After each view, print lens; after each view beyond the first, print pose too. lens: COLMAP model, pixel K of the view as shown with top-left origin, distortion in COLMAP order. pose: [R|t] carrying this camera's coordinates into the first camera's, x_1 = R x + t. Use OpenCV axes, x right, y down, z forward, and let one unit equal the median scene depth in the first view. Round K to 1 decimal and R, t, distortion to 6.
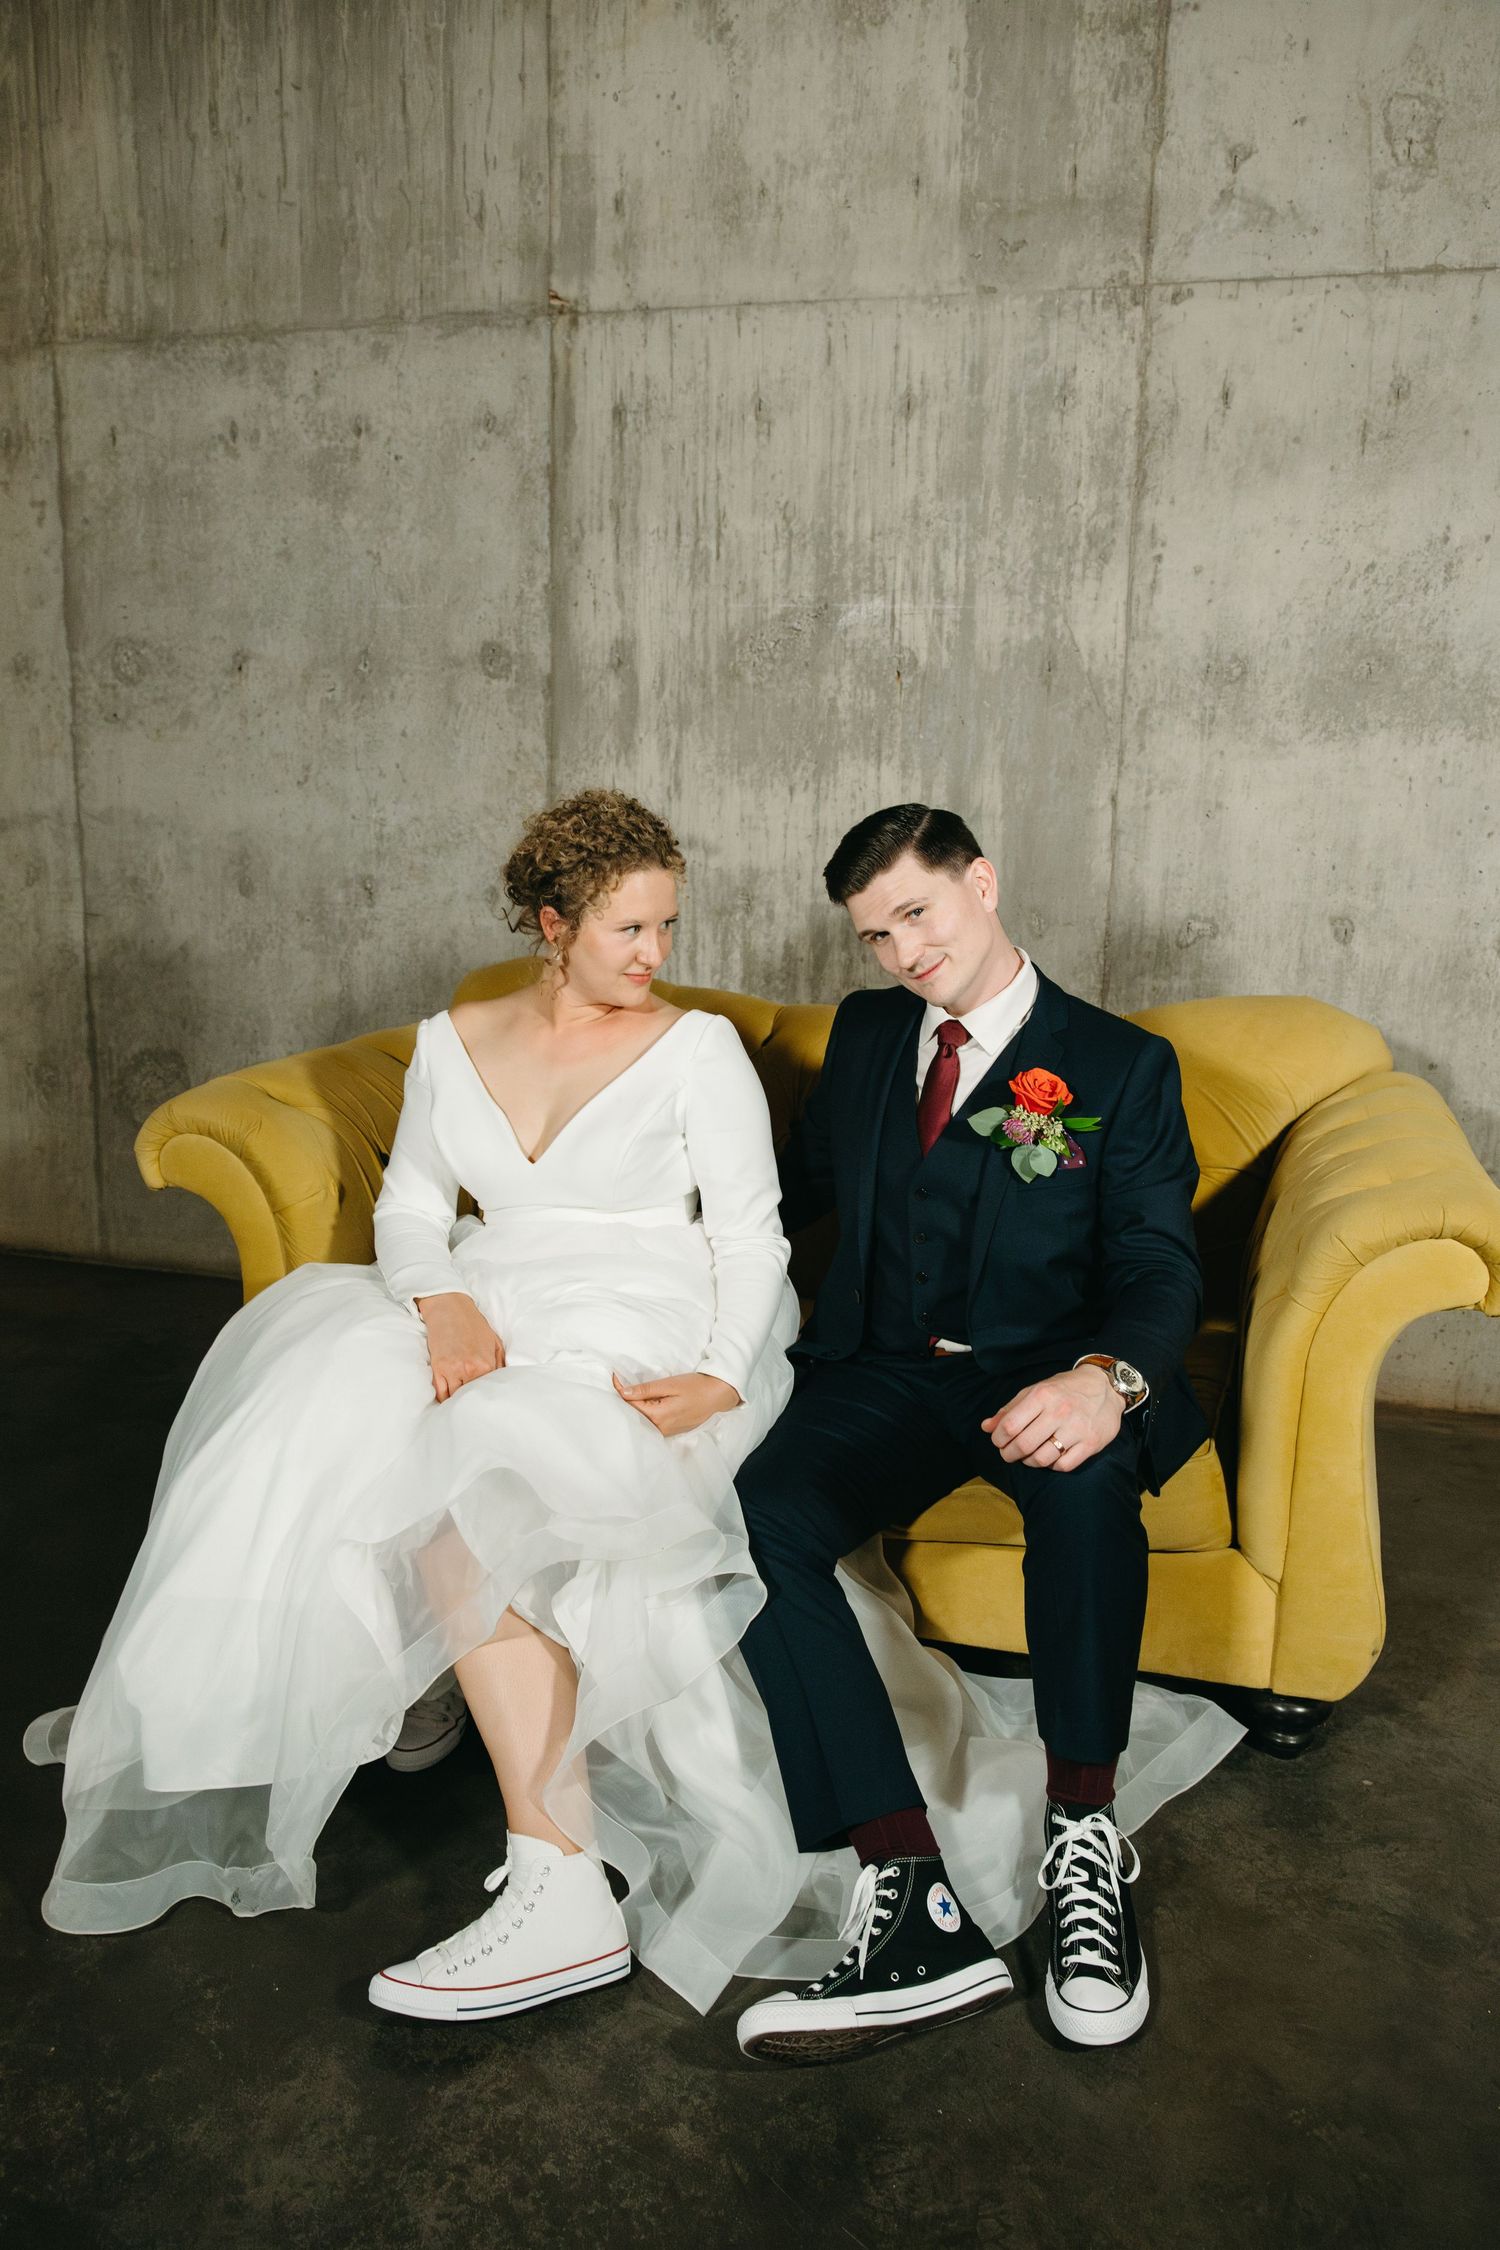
lens RADIAL K [[1685.5, 0, 740.0], [0, 1685.5, 1133.2], [0, 0, 1]] dist [-0.059306, 0.059295]
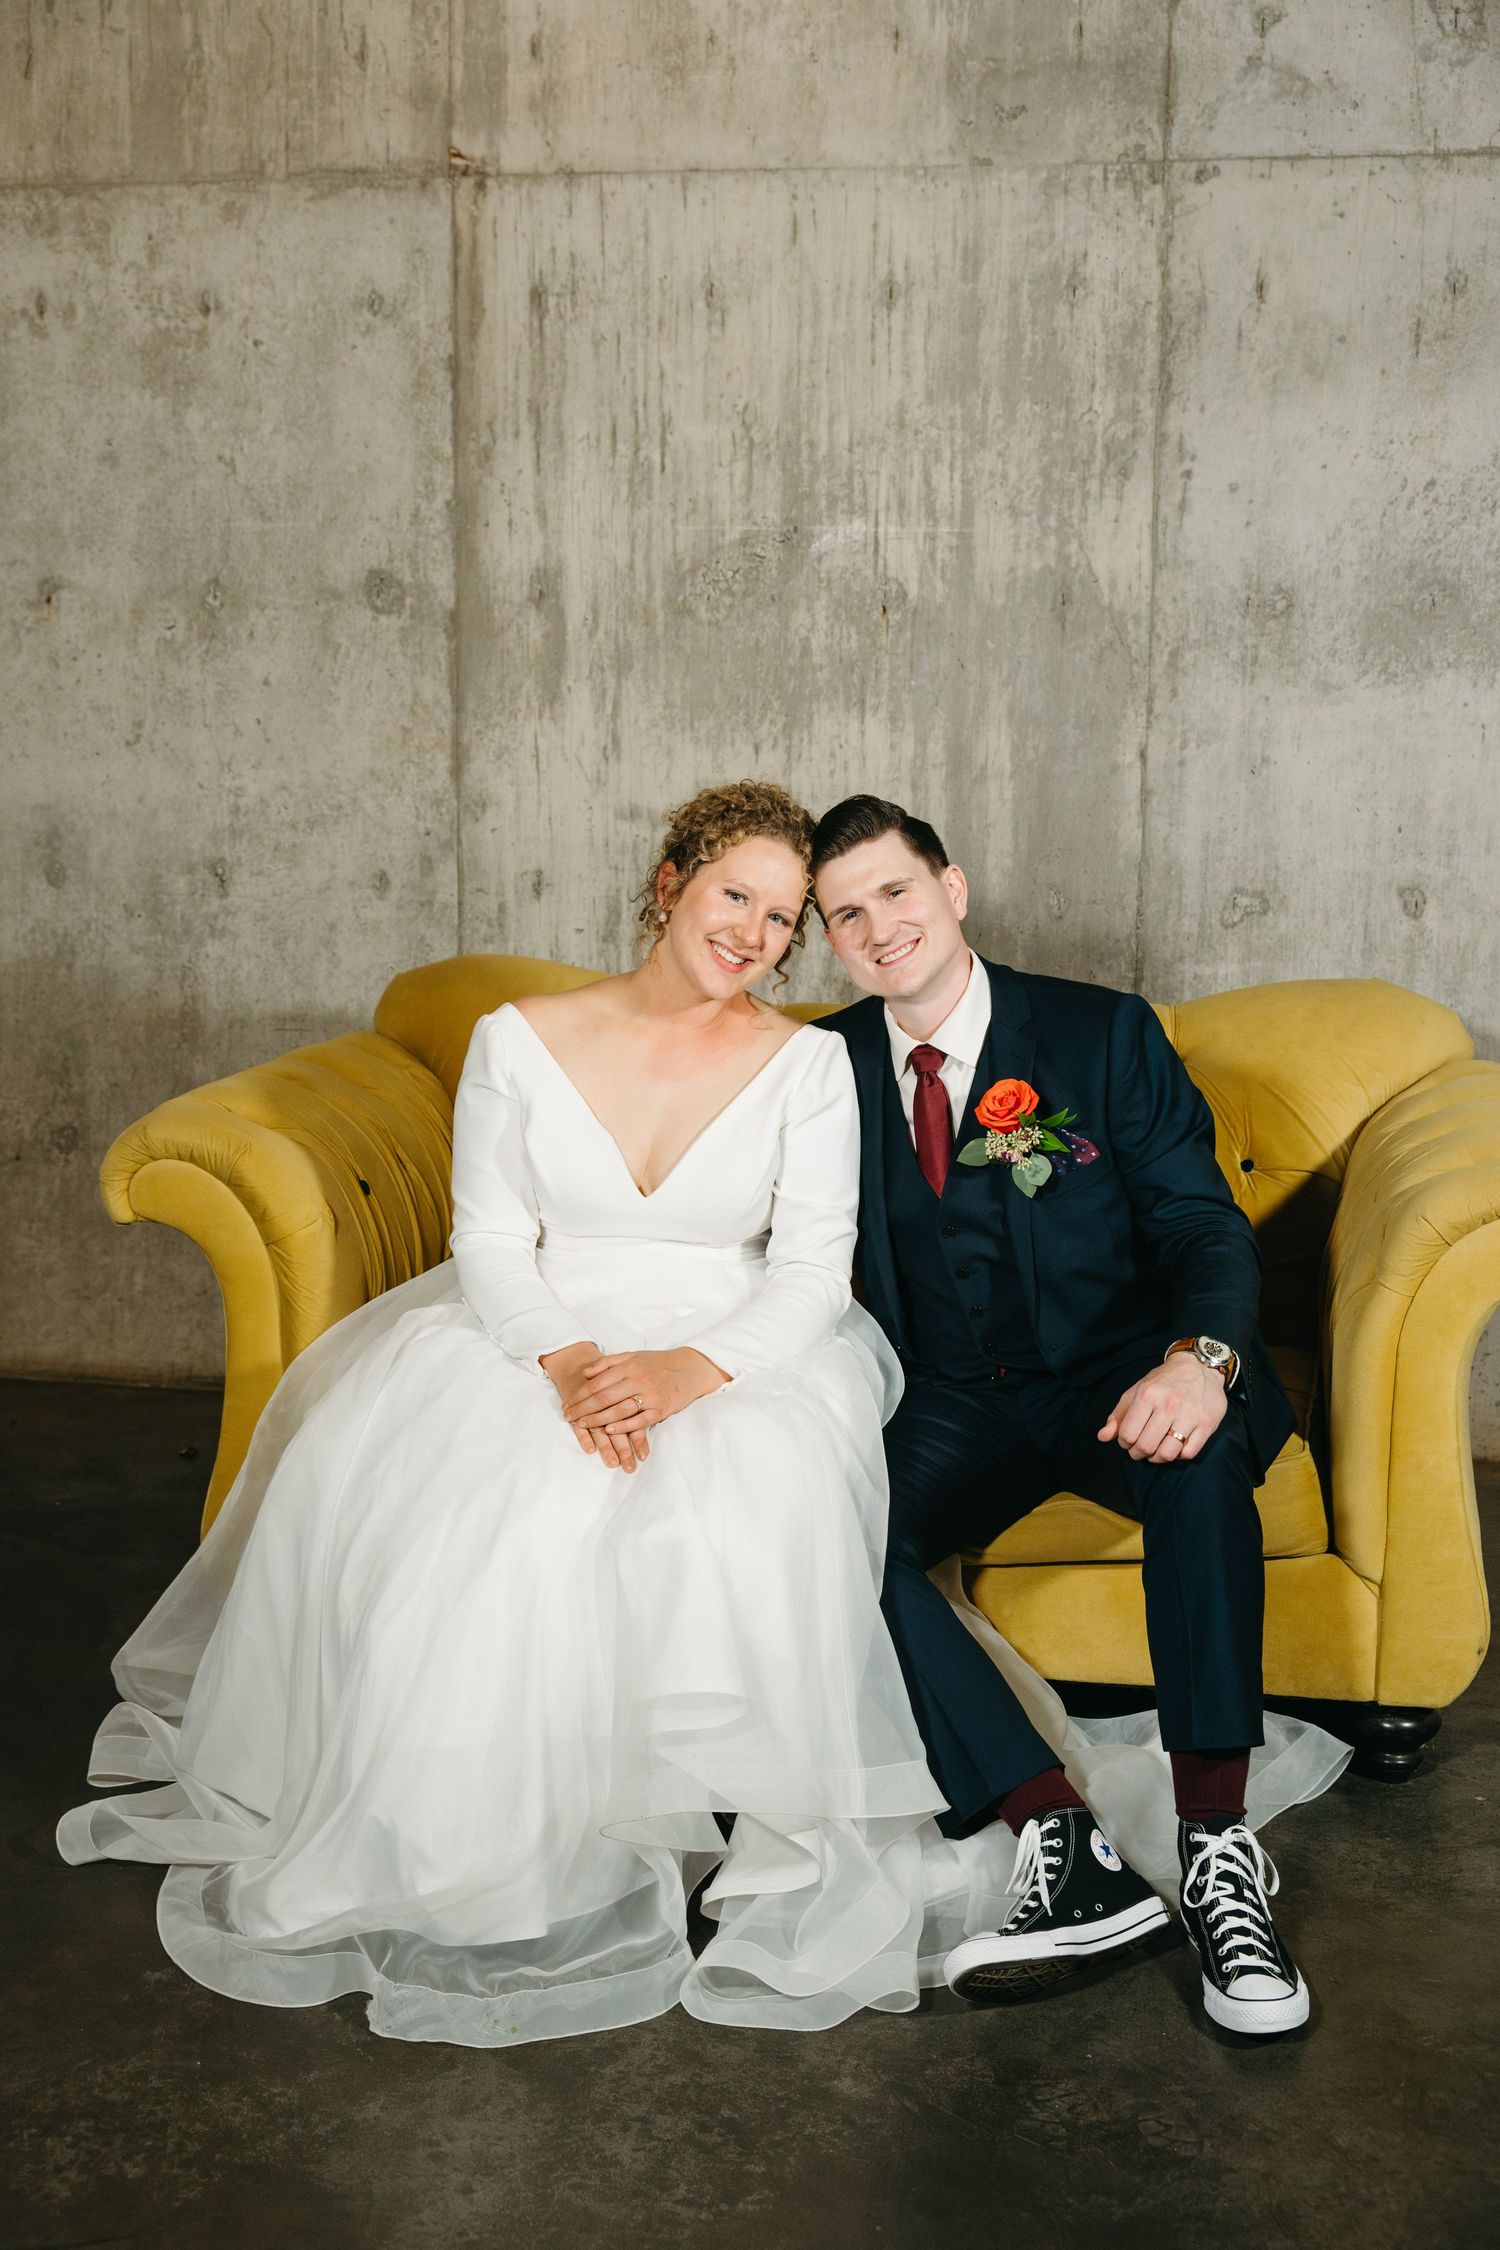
lens RADIAL K [[2633.4, 0, 736.7], [0, 2633.4, 1134.5], [0, 0, 1]] dist [0.004937, -0.004214]
pose [[0.995079, -0.027615, 0.095154, -0.112484], [0.031221, 0.998841, -0.036620, 0.034947], [-0.094032, 0.039411, 0.994789, -0.295811]]
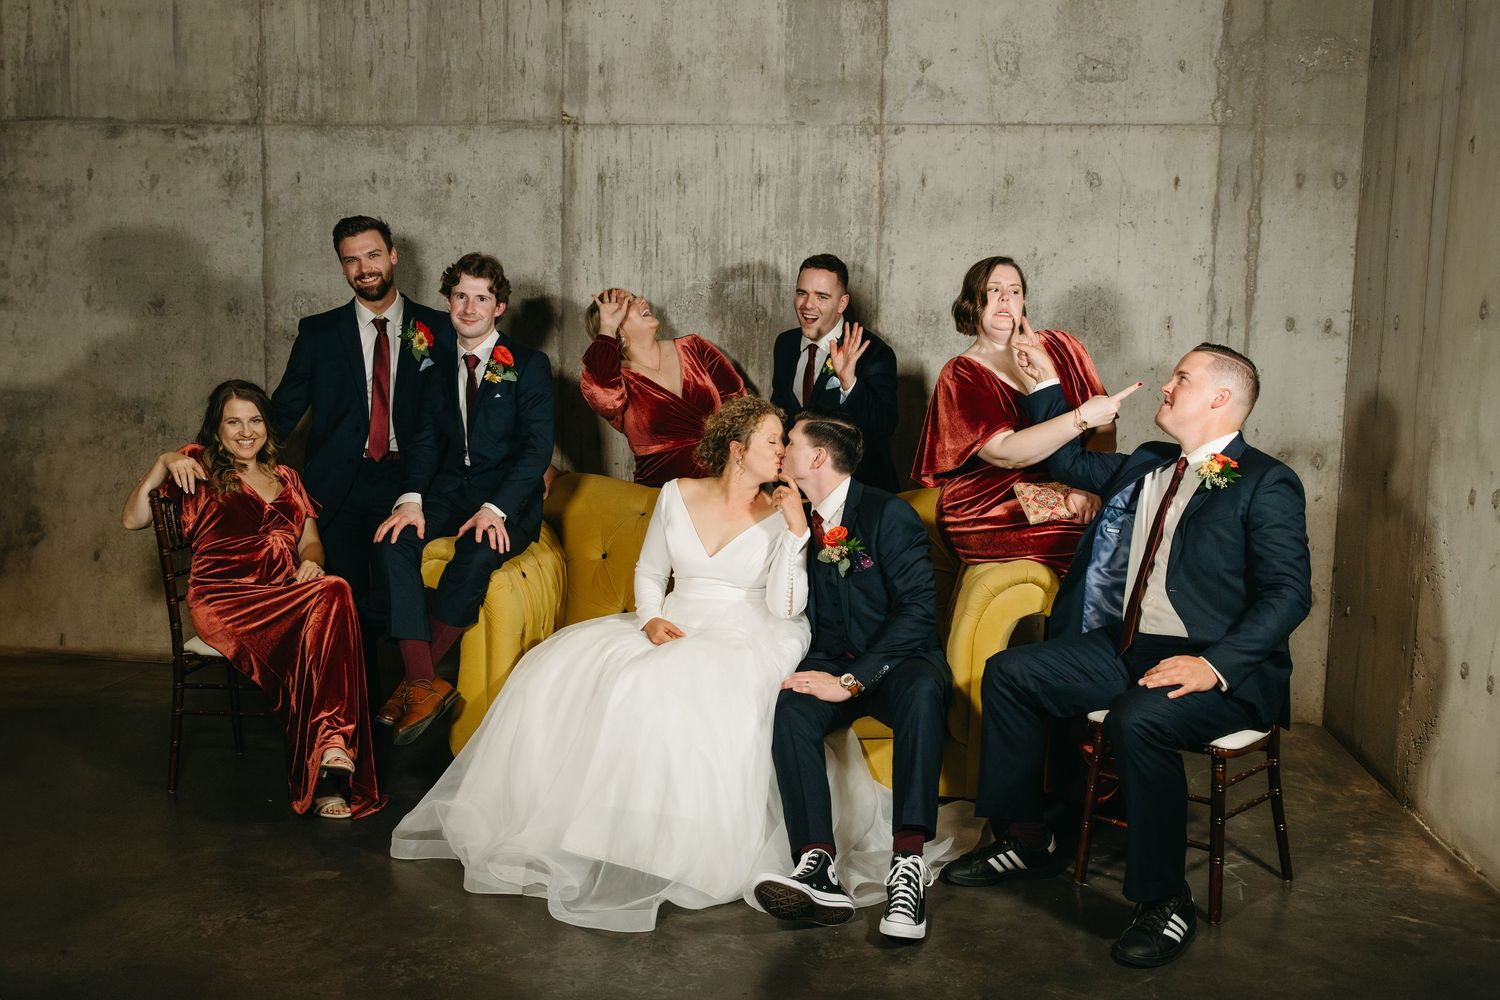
lens RADIAL K [[1455.9, 0, 738.6], [0, 1455.9, 516.5], [0, 0, 1]] dist [-0.011252, 0.008768]
pose [[0.991496, -0.016760, 0.129055, -0.138182], [0.028277, 0.995725, -0.087927, 0.085597], [-0.127029, 0.090829, 0.987732, -0.574685]]
